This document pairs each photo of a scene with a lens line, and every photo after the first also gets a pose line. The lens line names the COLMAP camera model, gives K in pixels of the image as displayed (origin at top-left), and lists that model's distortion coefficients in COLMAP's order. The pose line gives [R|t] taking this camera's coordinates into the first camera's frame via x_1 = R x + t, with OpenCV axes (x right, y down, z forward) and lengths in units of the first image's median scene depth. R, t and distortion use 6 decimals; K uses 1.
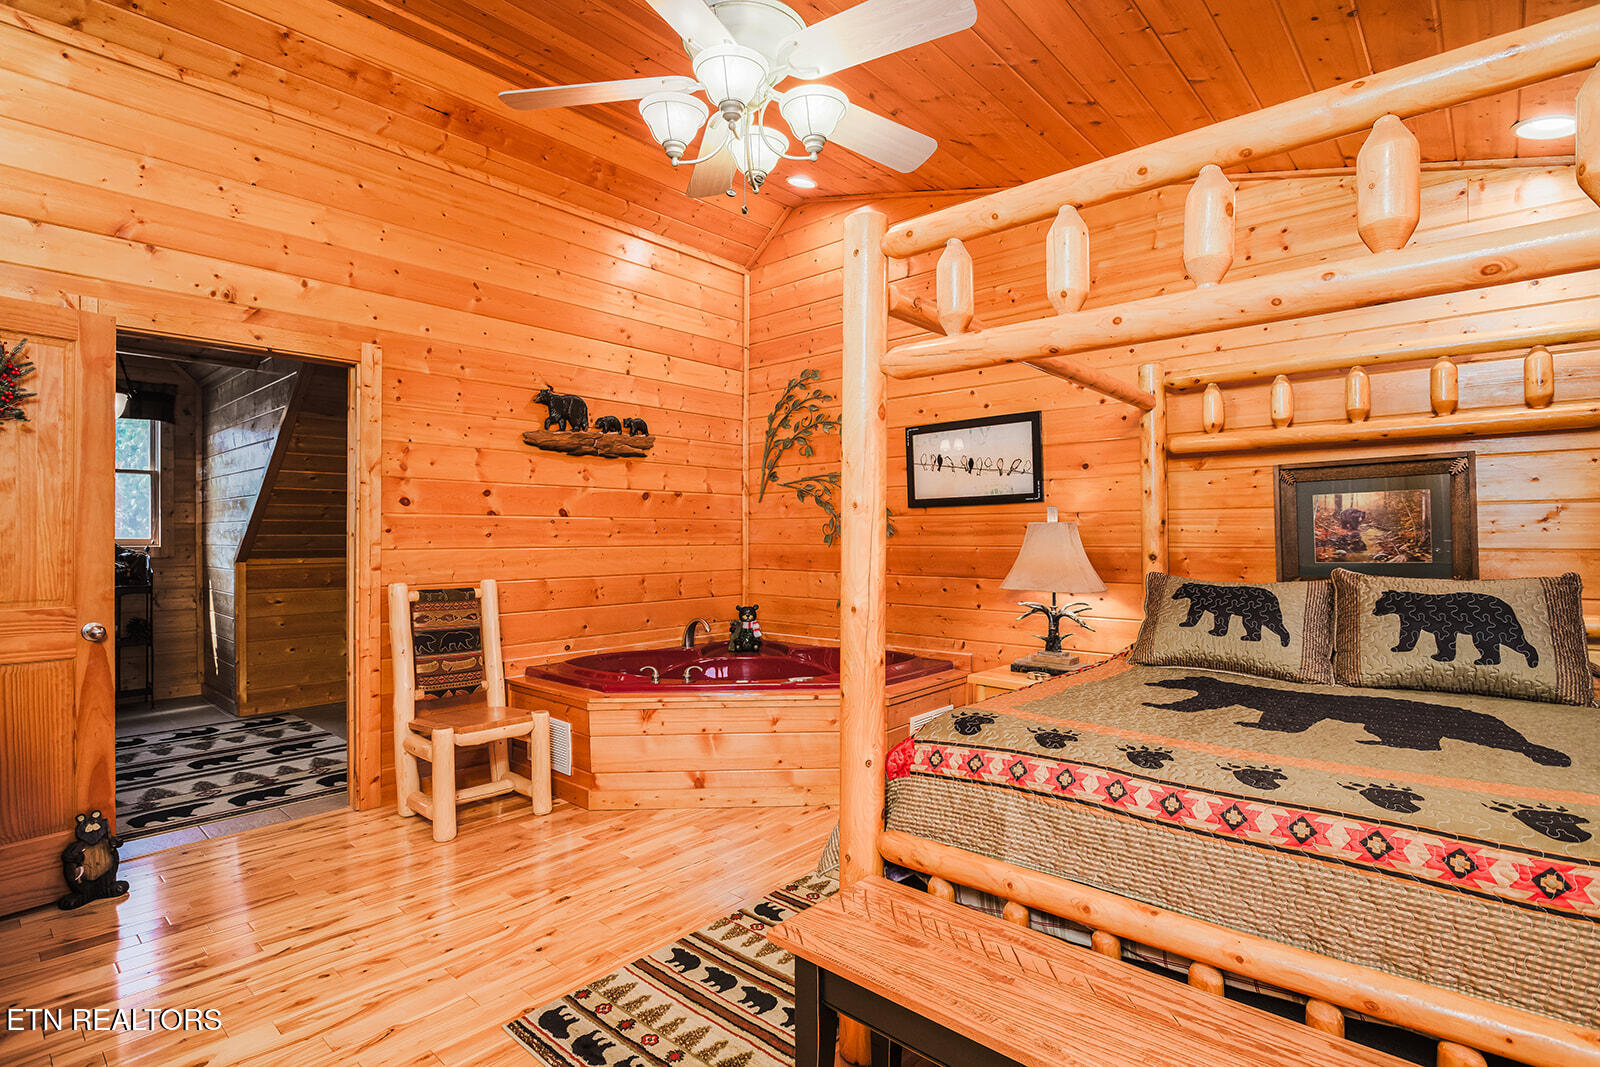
lens RADIAL K [[774.1, 0, 801.4], [0, 774.1, 536.4], [0, 0, 1]] dist [-0.014747, 0.001114]
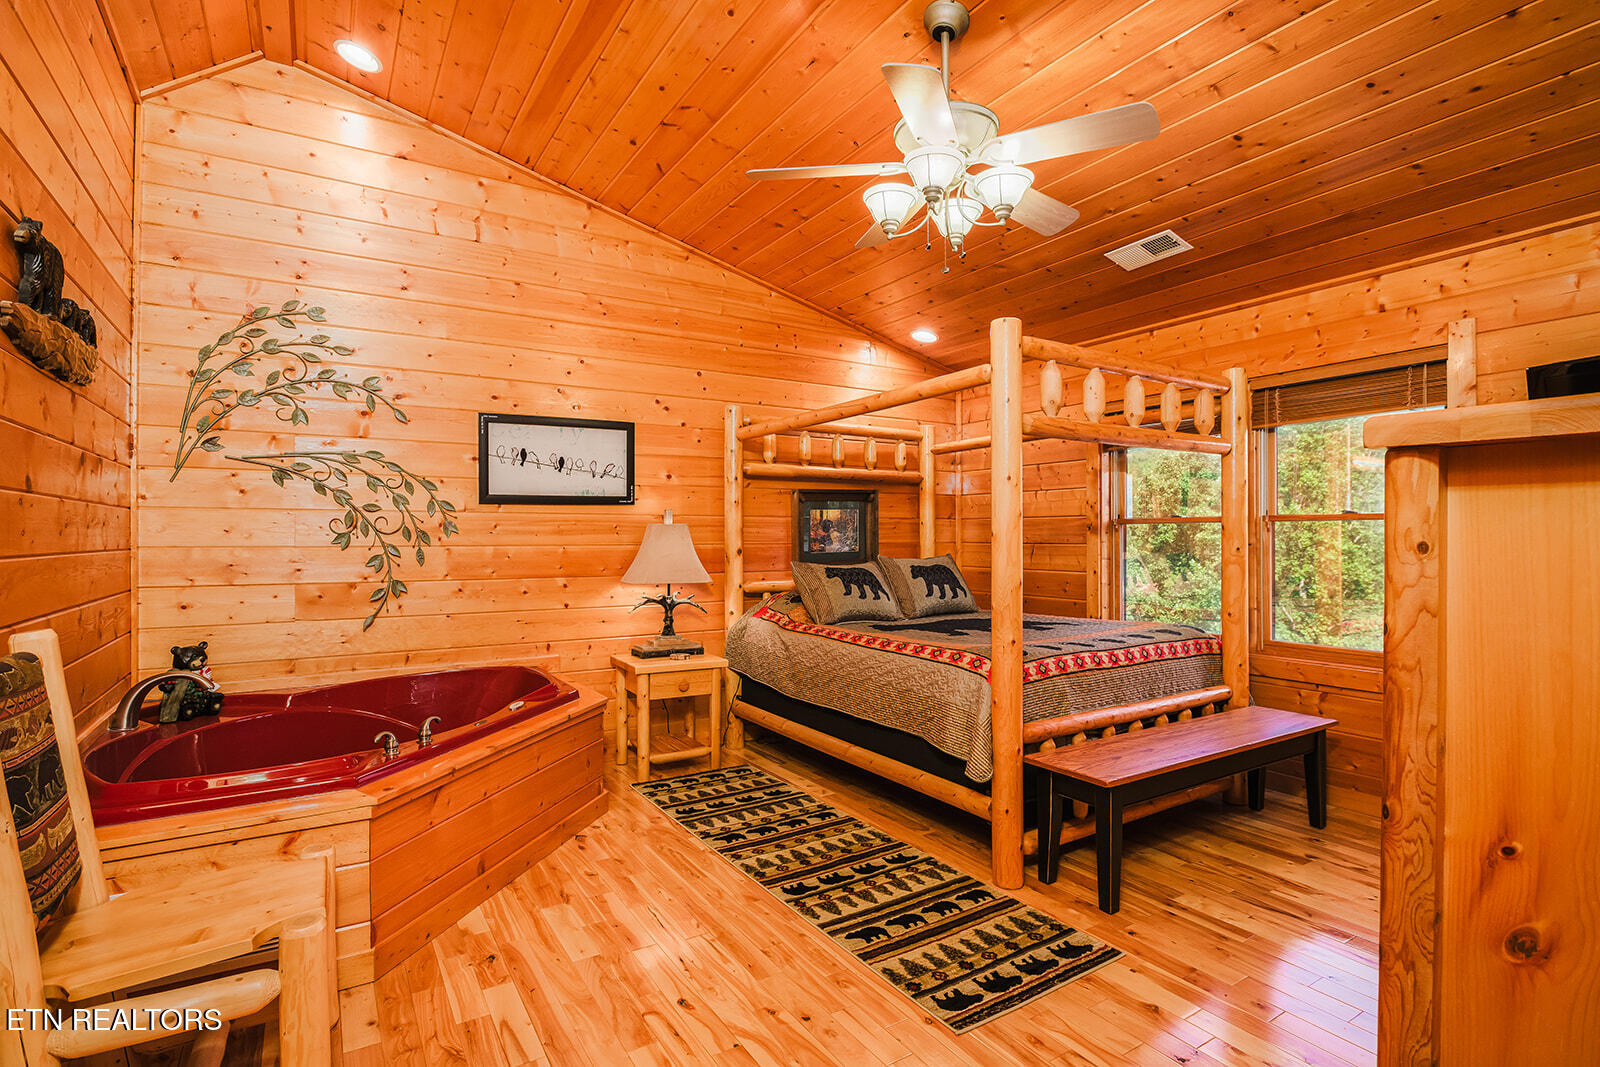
lens RADIAL K [[774.1, 0, 801.4], [0, 774.1, 536.4], [0, 0, 1]] dist [-0.014747, 0.001114]
pose [[0.287051, 0.001681, 0.957914, -0.880230], [0.000287, 0.999998, -0.001841, 0.003656], [-0.957915, 0.000803, 0.287050, 0.577805]]
